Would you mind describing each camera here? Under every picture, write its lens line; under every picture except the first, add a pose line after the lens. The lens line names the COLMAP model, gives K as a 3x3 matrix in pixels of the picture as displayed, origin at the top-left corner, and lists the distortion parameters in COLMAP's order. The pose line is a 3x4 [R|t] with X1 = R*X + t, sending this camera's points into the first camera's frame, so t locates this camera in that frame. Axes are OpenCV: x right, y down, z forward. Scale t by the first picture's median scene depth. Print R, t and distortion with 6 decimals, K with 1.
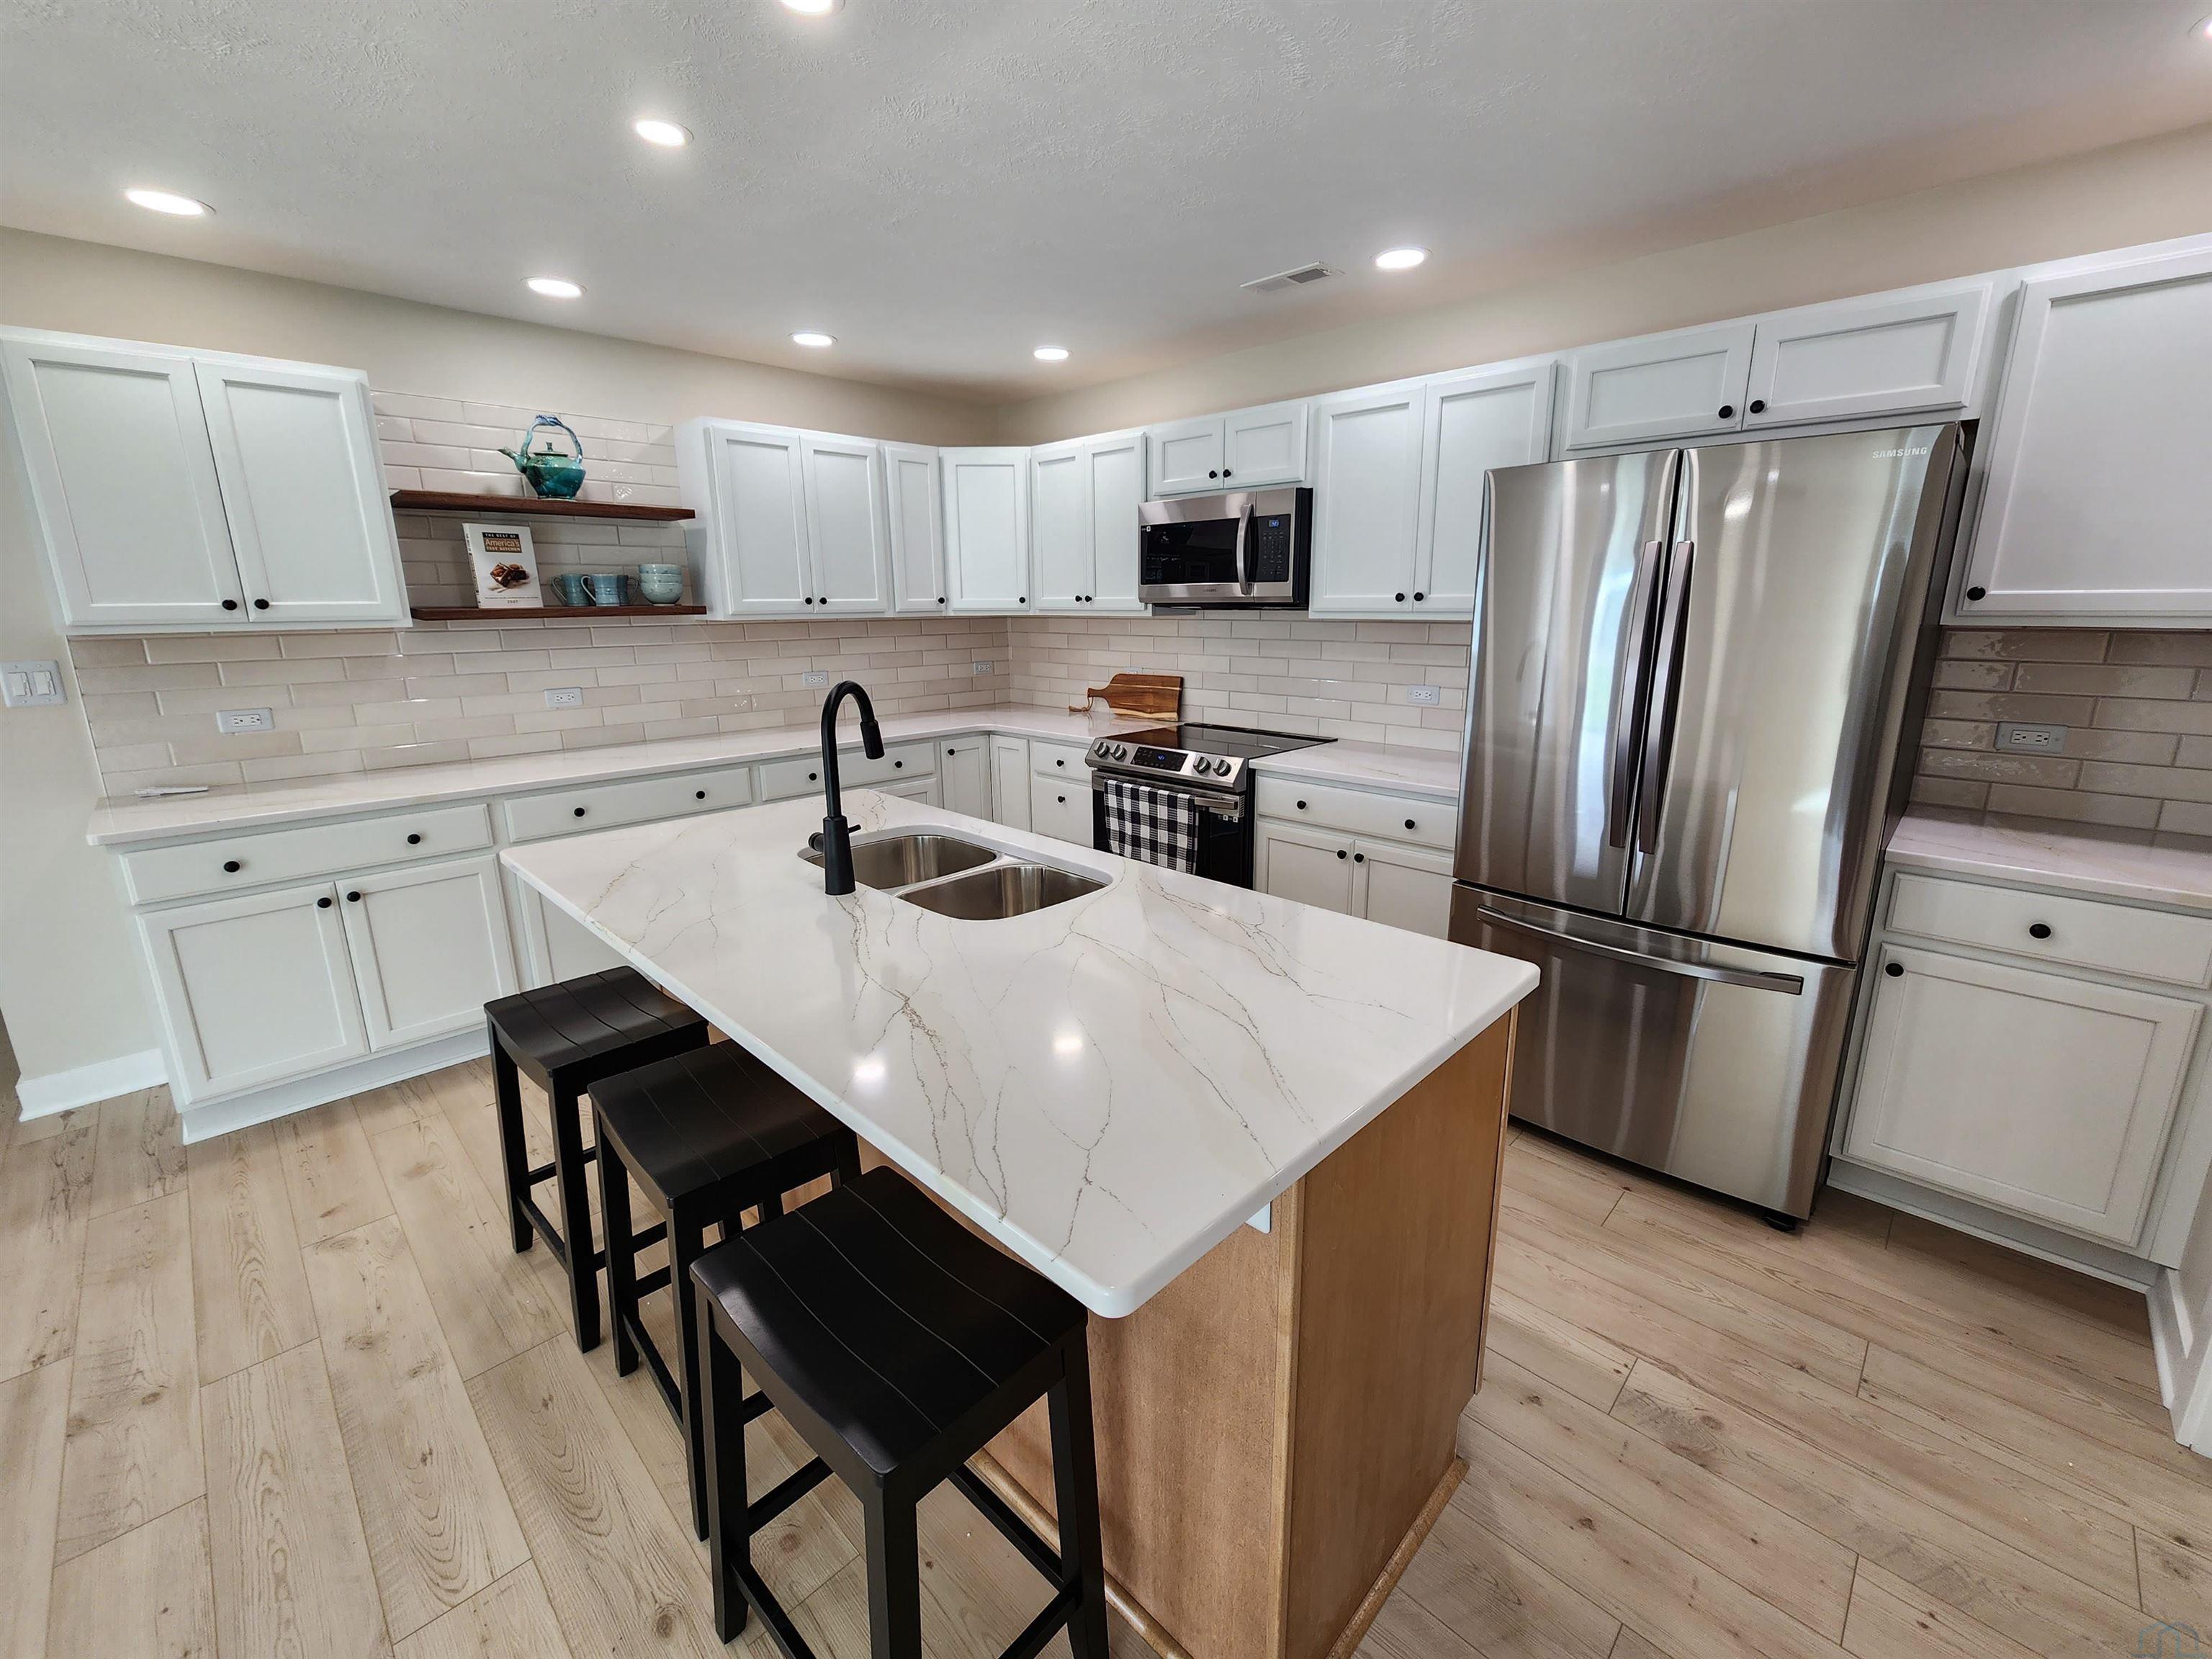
lens RADIAL K [[910.0, 0, 1128.2], [0, 910.0, 809.8], [0, 0, 1]] dist [0.003534, -0.003162]
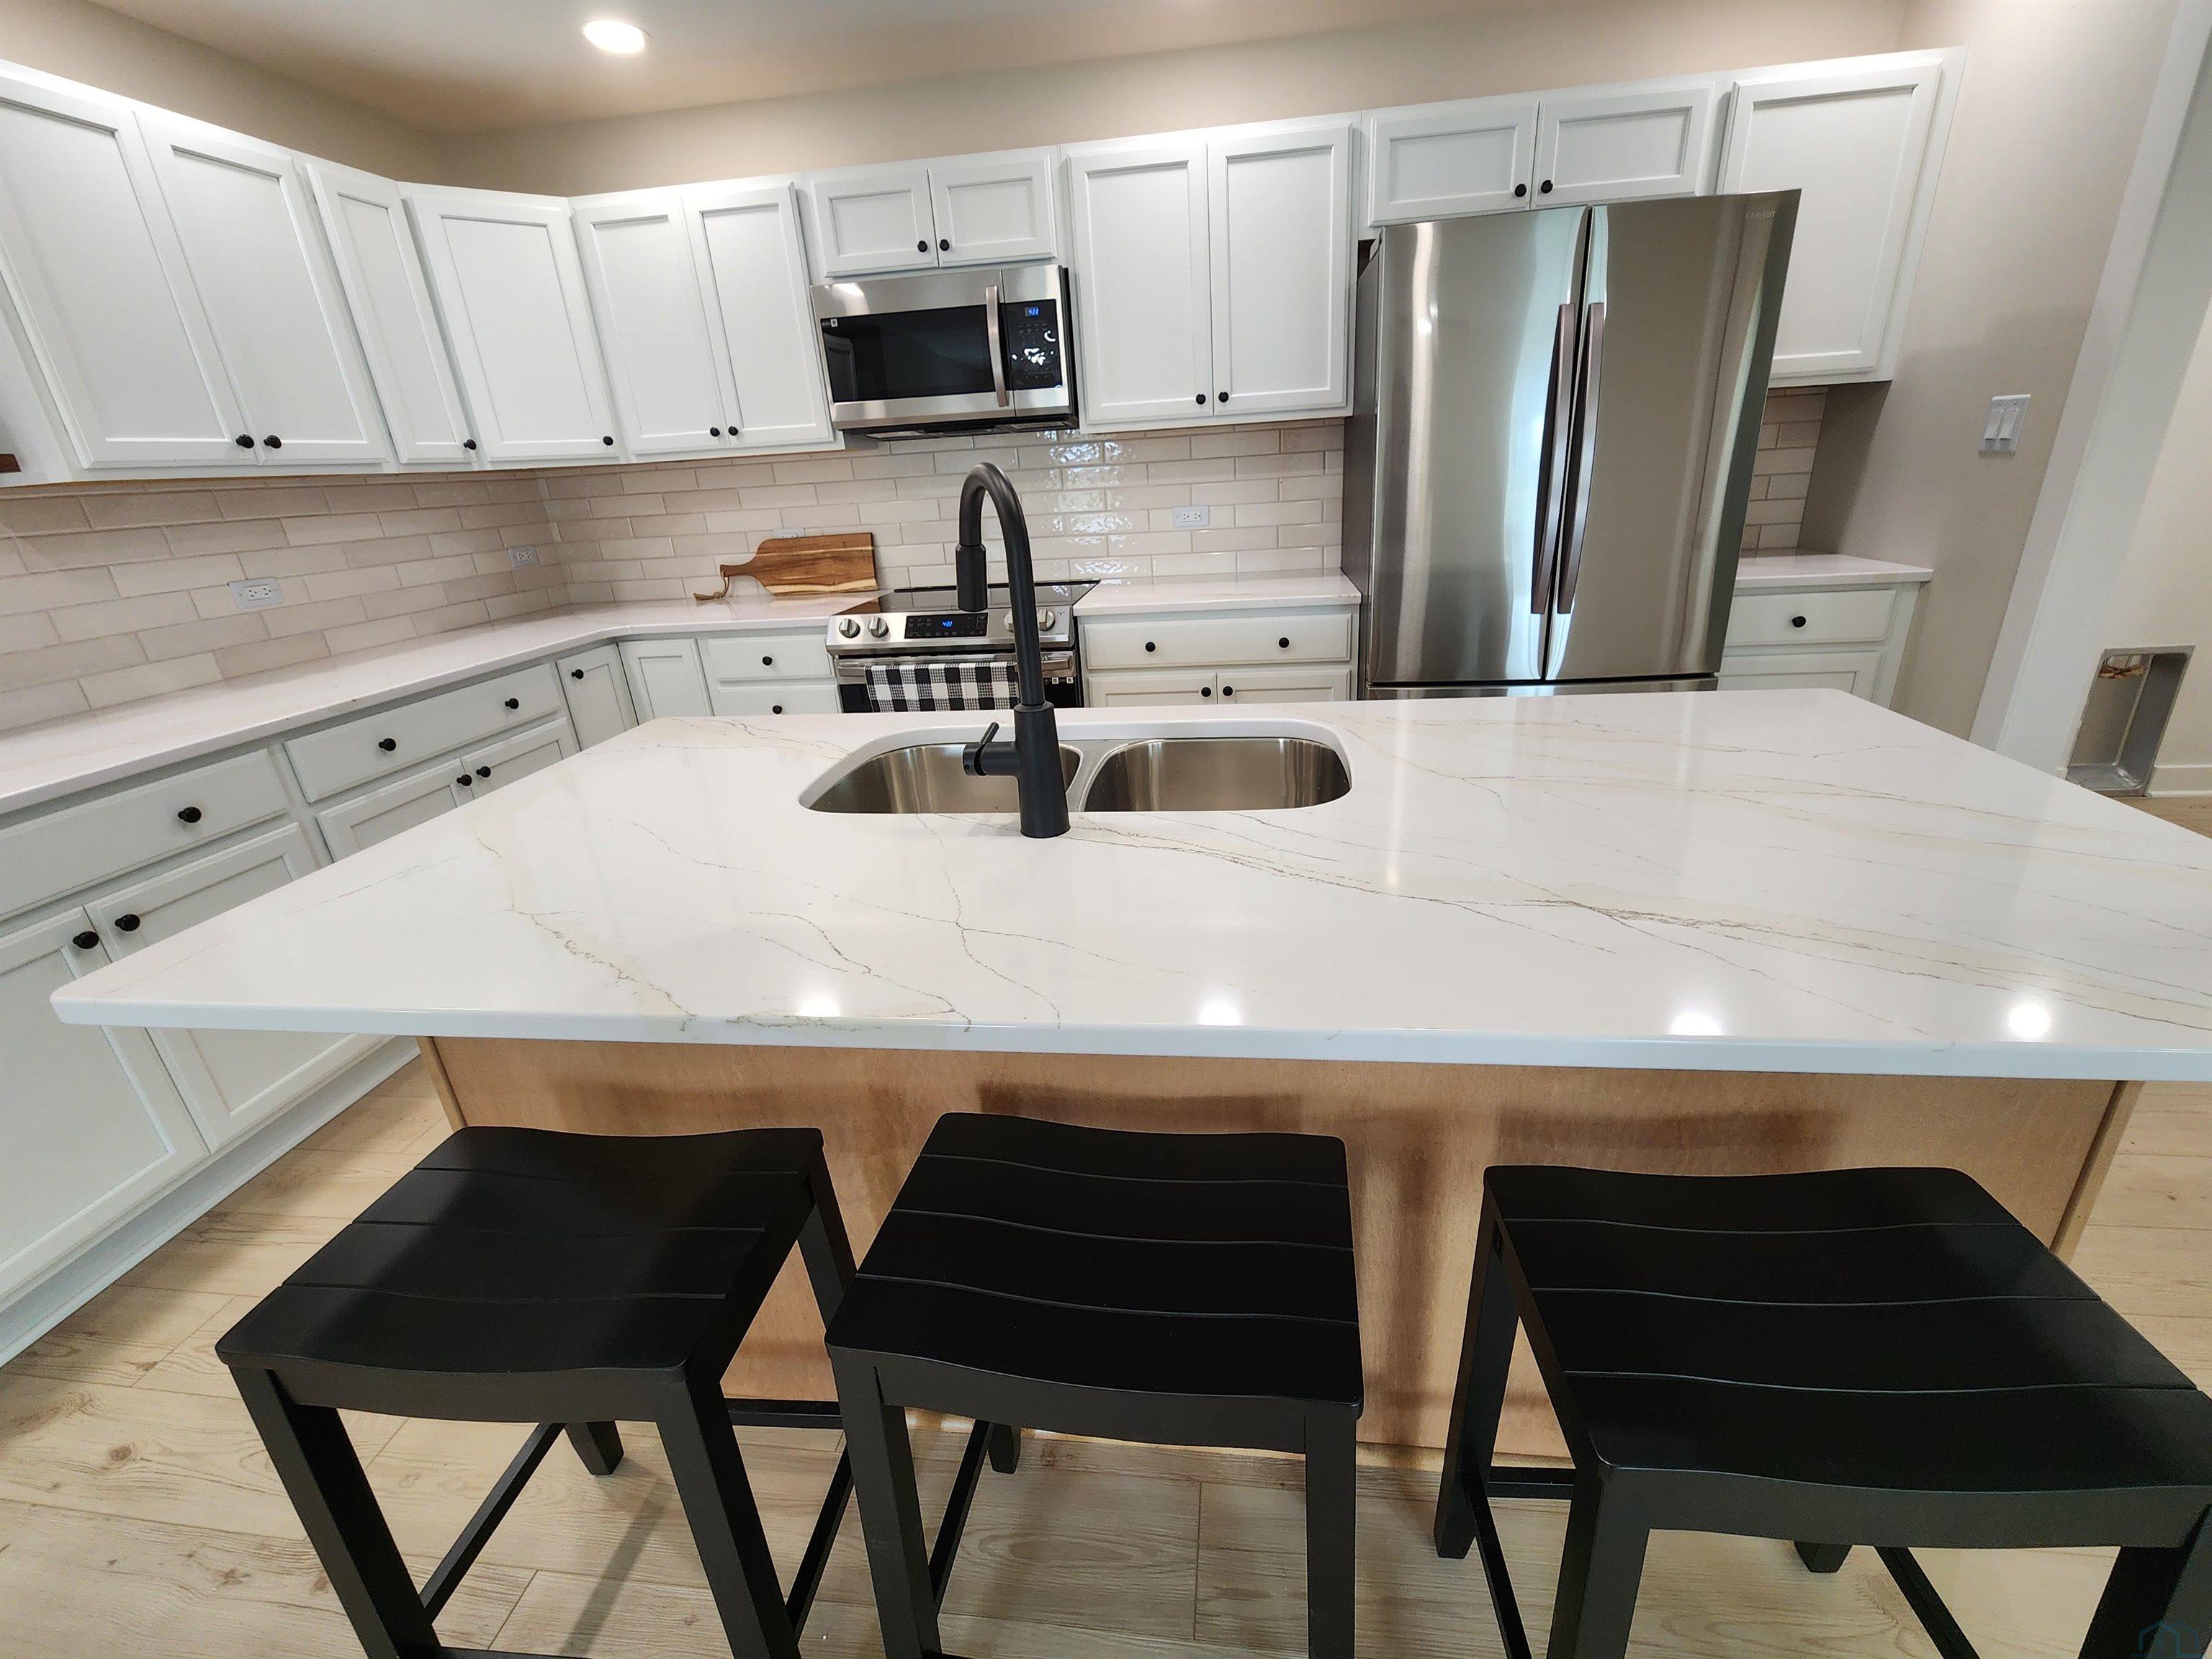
lens RADIAL K [[910.0, 0, 1128.2], [0, 910.0, 809.8], [0, 0, 1]] dist [0.003534, -0.003162]
pose [[0.797053, -0.253053, 0.548334, -0.325921], [0.187451, 0.966795, 0.173693, -0.009202], [-0.574080, -0.035657, 0.818022, 0.263799]]
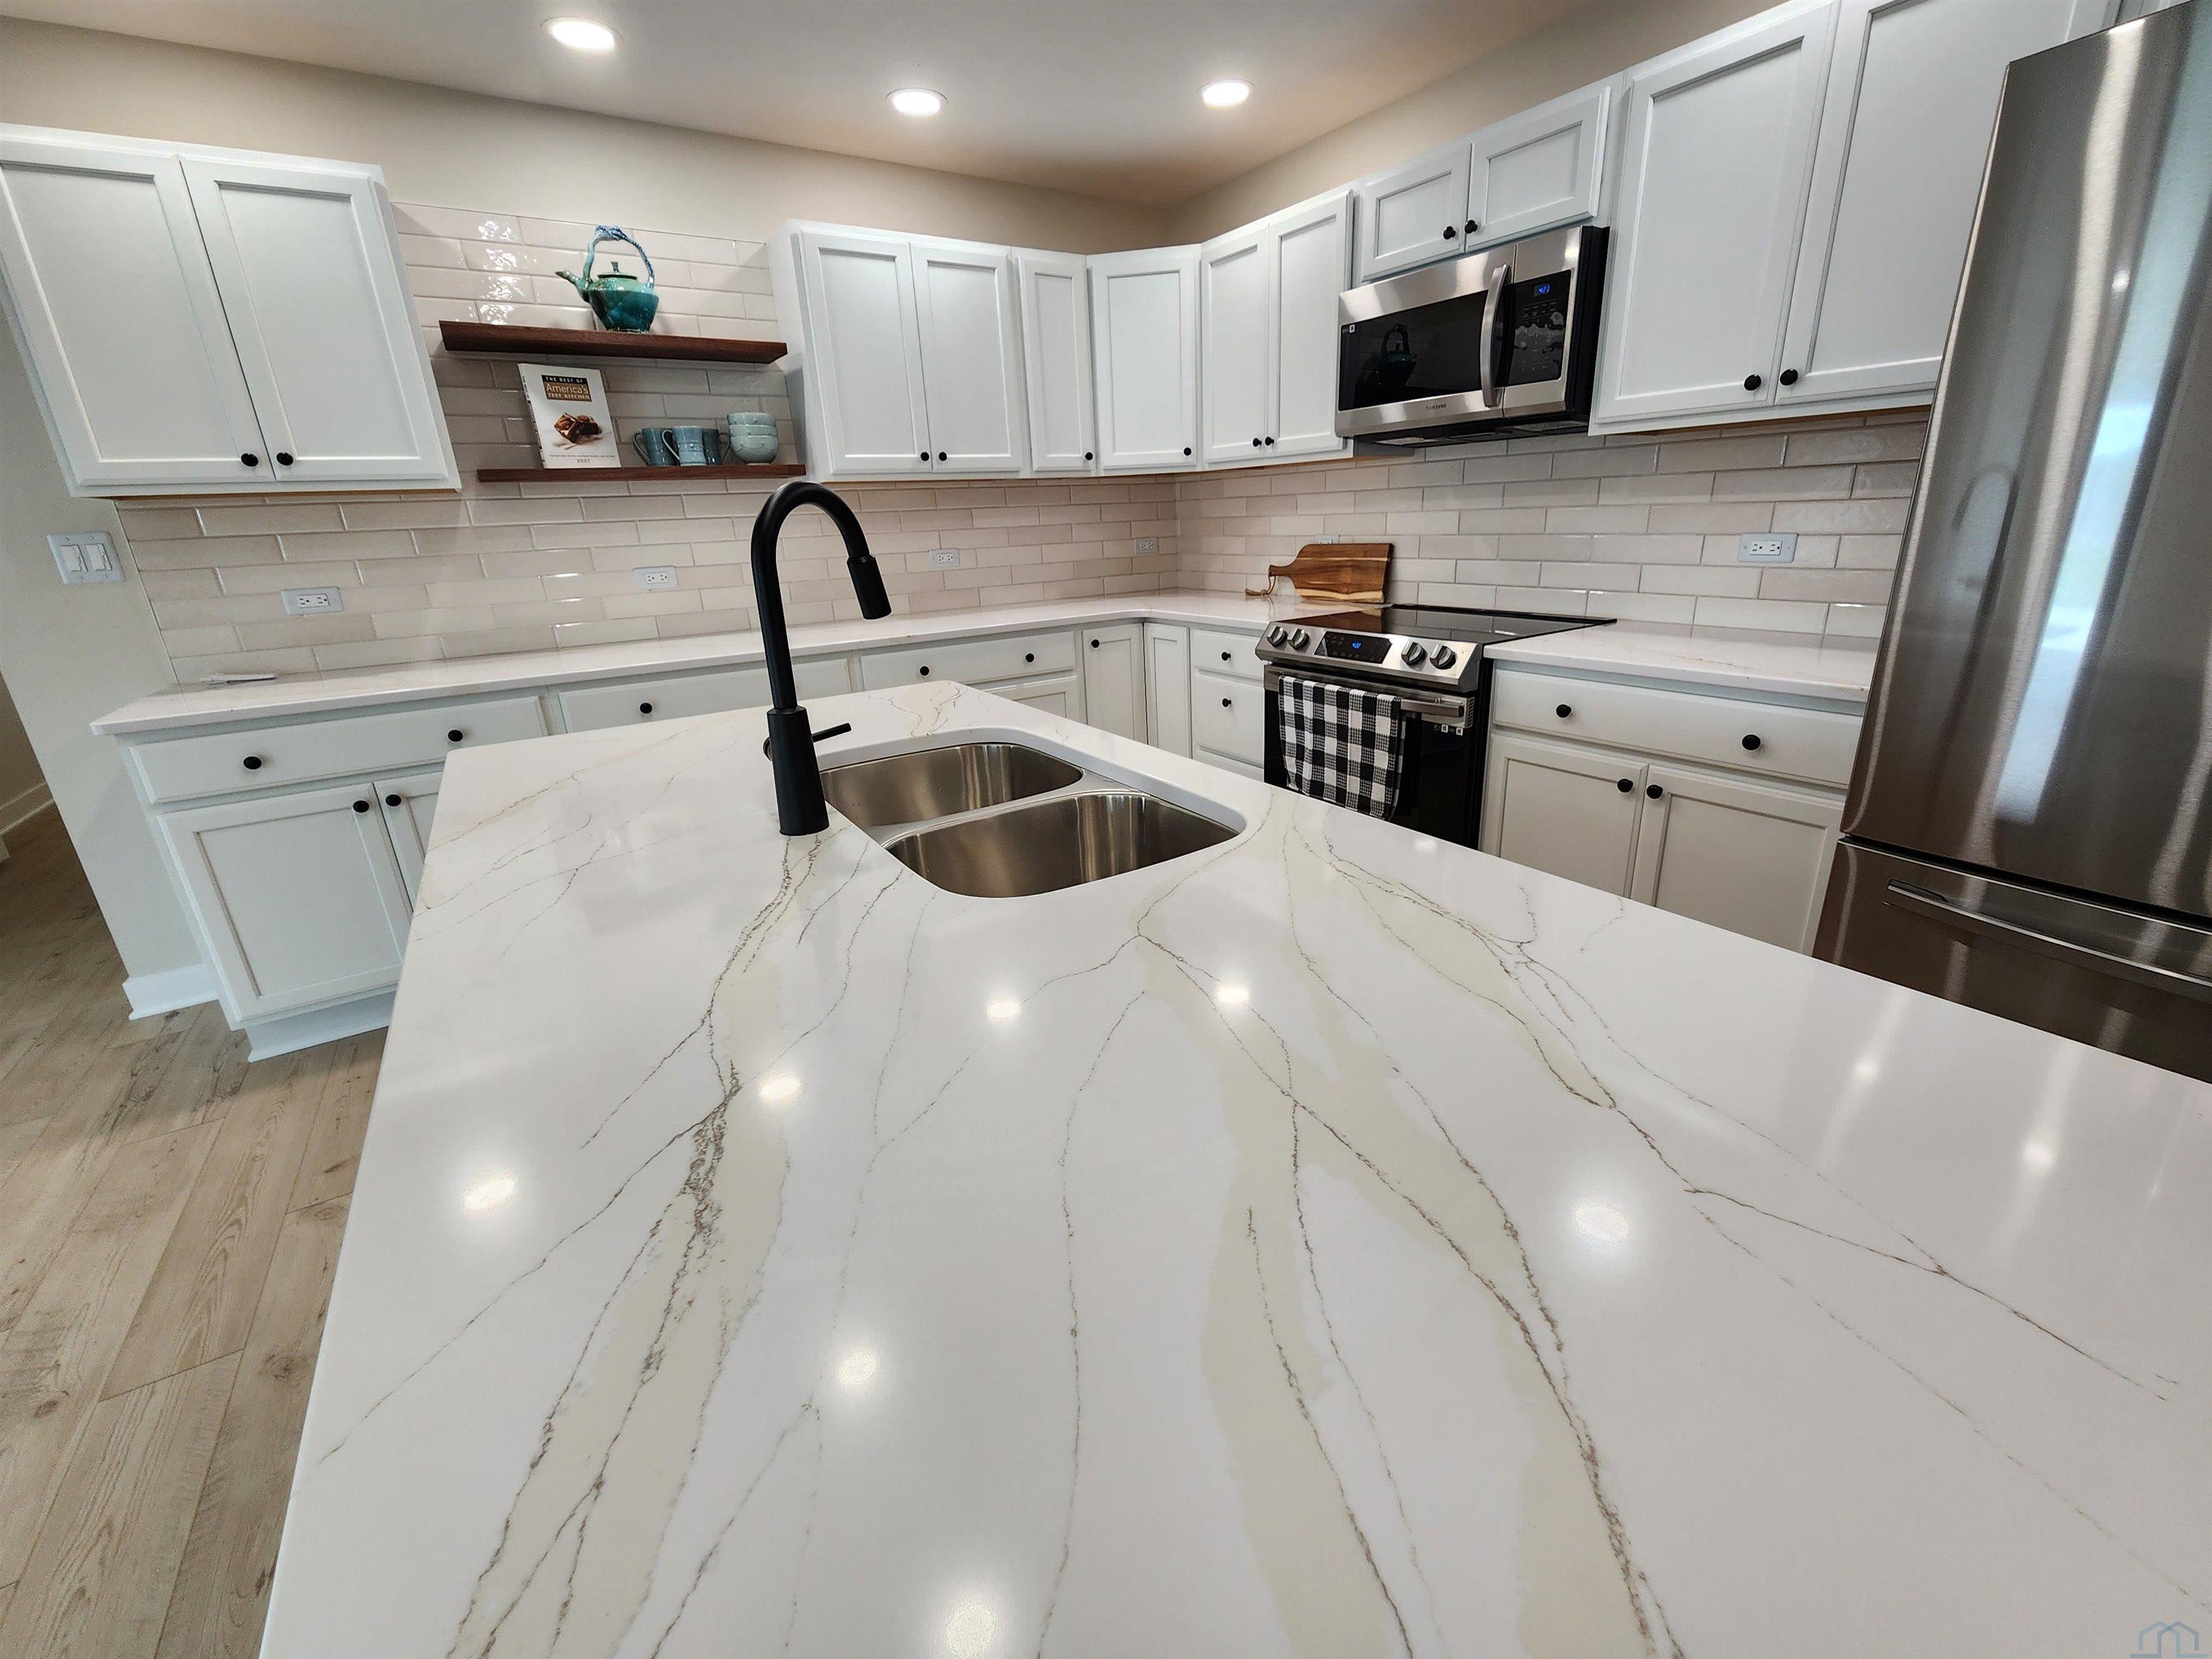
lens RADIAL K [[910.0, 0, 1128.2], [0, 910.0, 809.8], [0, 0, 1]] dist [0.003534, -0.003162]
pose [[0.976156, 0.036532, -0.213973, 0.019057], [-0.015863, 0.995107, 0.097525, 0.006384], [0.216489, -0.091806, 0.971959, 0.240763]]
